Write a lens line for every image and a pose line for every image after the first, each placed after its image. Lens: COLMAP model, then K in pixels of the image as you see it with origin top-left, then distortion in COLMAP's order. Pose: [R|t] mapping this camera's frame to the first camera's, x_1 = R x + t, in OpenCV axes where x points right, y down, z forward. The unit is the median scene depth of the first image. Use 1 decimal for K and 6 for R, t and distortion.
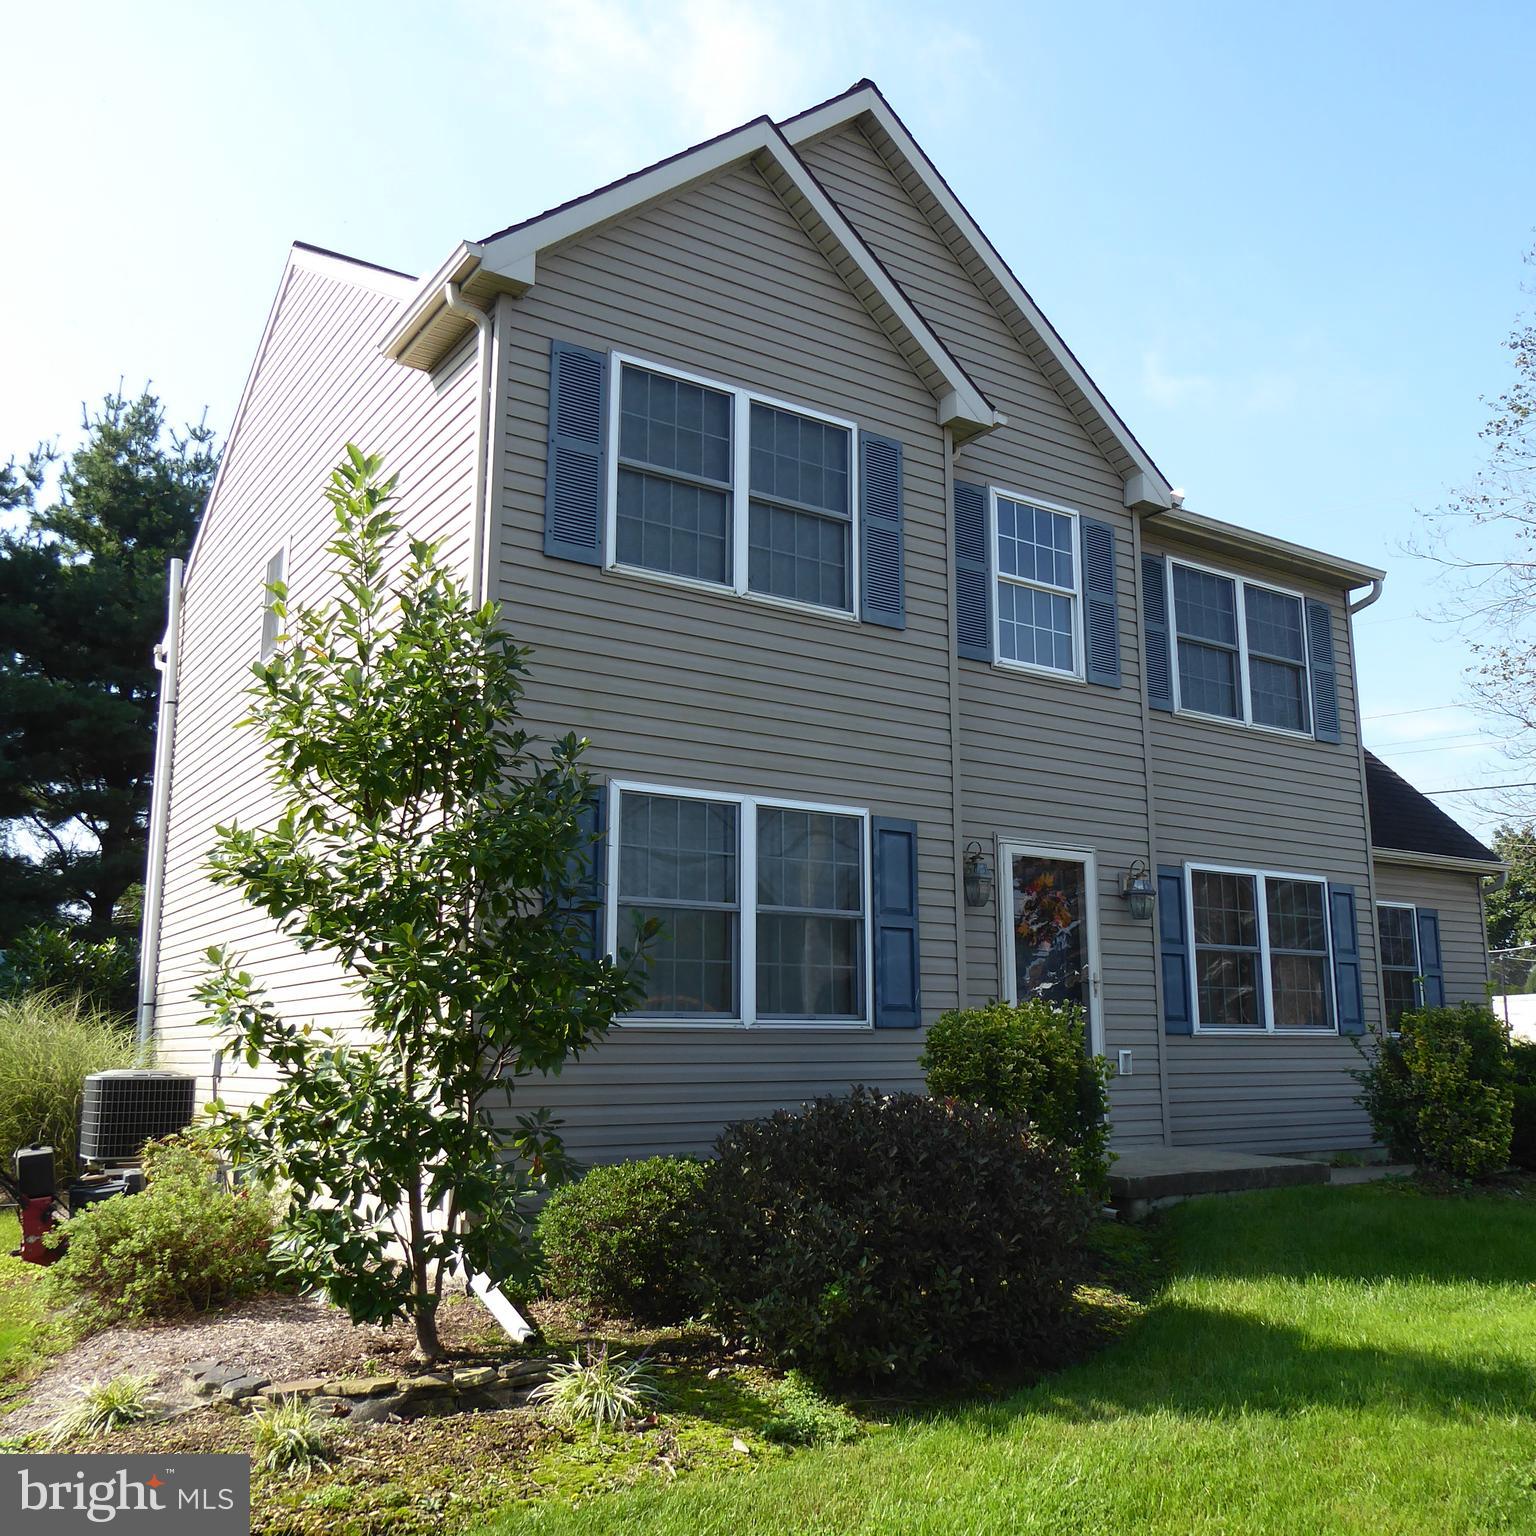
lens RADIAL K [[1450.3, 0, 760.3], [0, 1450.3, 757.9], [0, 0, 1]] dist [-0.036883, 0.000000]
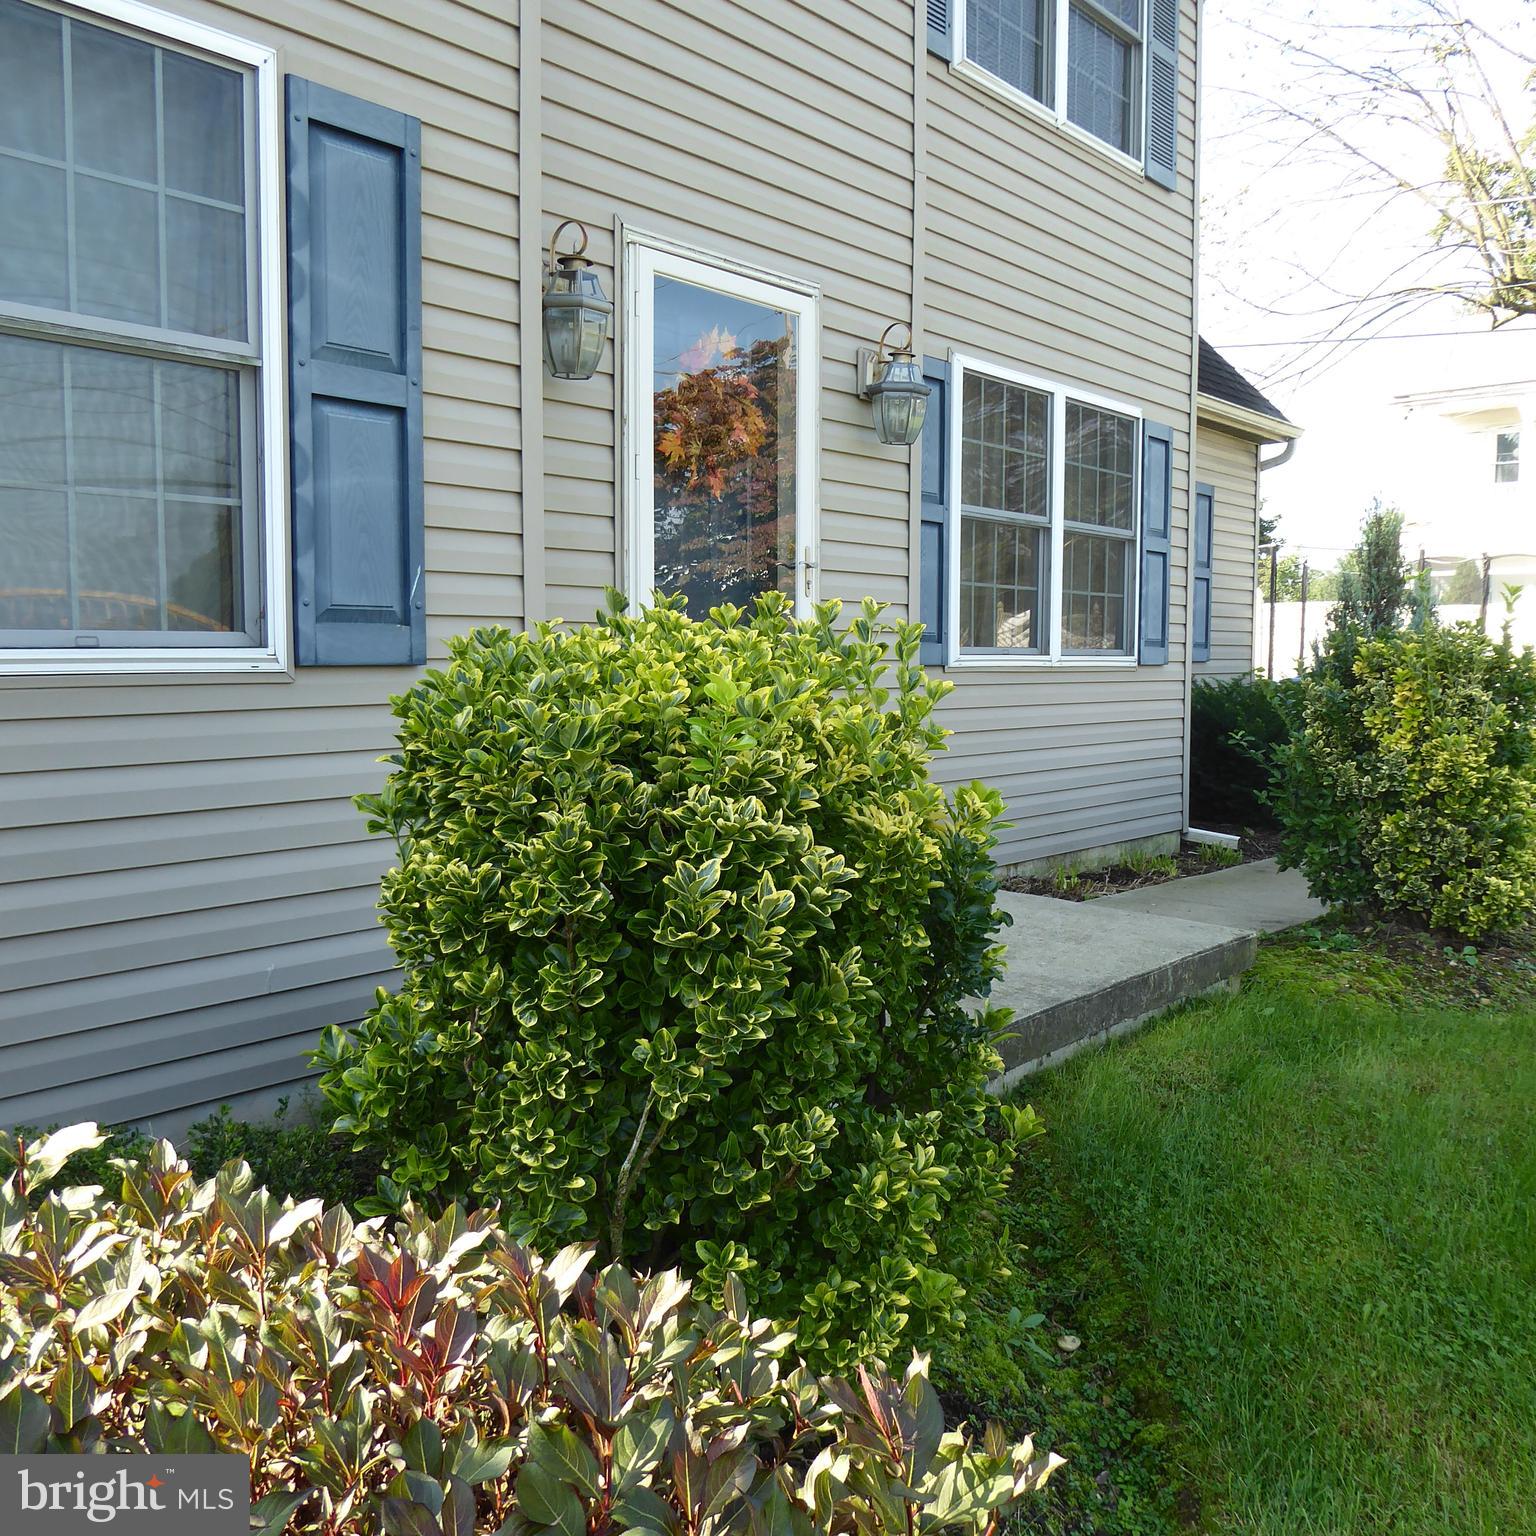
lens RADIAL K [[1450.3, 0, 757.9], [0, 1450.3, 766.1], [0, 0, 1]] dist [-0.036883, 0.000000]
pose [[0.960079, -0.016287, 0.279254, 0.084952], [-0.061546, 0.961541, 0.267676, 0.098868], [-0.272874, -0.274177, 0.922153, 0.586489]]
